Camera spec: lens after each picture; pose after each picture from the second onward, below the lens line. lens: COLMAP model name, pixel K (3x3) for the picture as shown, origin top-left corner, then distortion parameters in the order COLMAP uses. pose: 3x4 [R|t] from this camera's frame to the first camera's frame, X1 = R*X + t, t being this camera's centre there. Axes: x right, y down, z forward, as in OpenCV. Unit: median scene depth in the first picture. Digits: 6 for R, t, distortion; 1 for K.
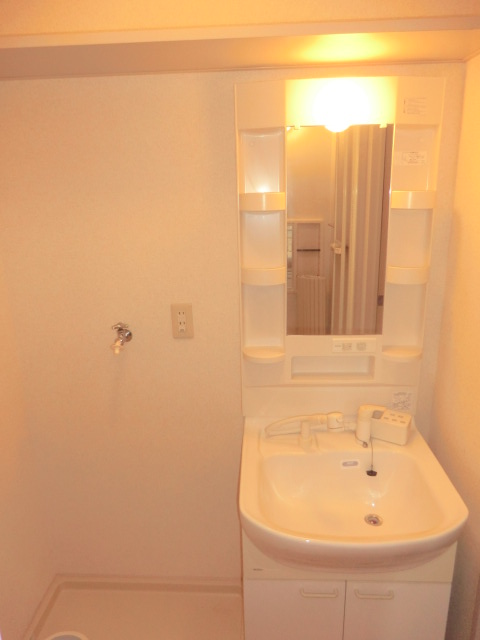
lens RADIAL K [[469.7, 0, 240.0], [0, 469.7, 320.0], [0, 0, 1]] dist [-0.104925, 0.101174]
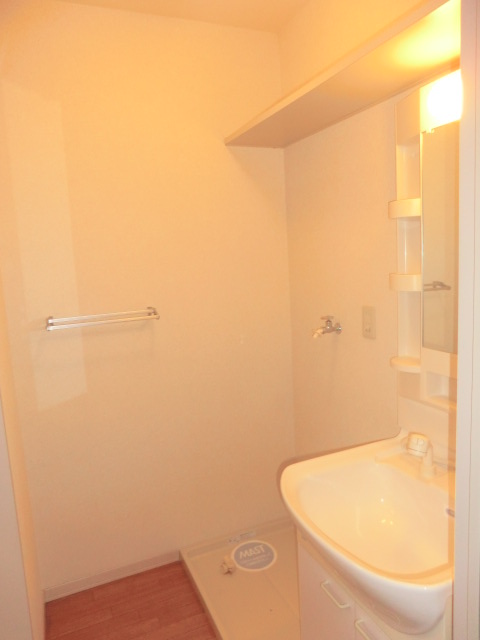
lens RADIAL K [[469.7, 0, 240.0], [0, 469.7, 320.0], [0, 0, 1]] dist [-0.104925, 0.101174]
pose [[0.433297, 0.126499, -0.892329, 0.753797], [-0.213688, 0.976288, 0.034638, 0.025543], [0.875552, 0.175672, 0.450054, 0.237737]]
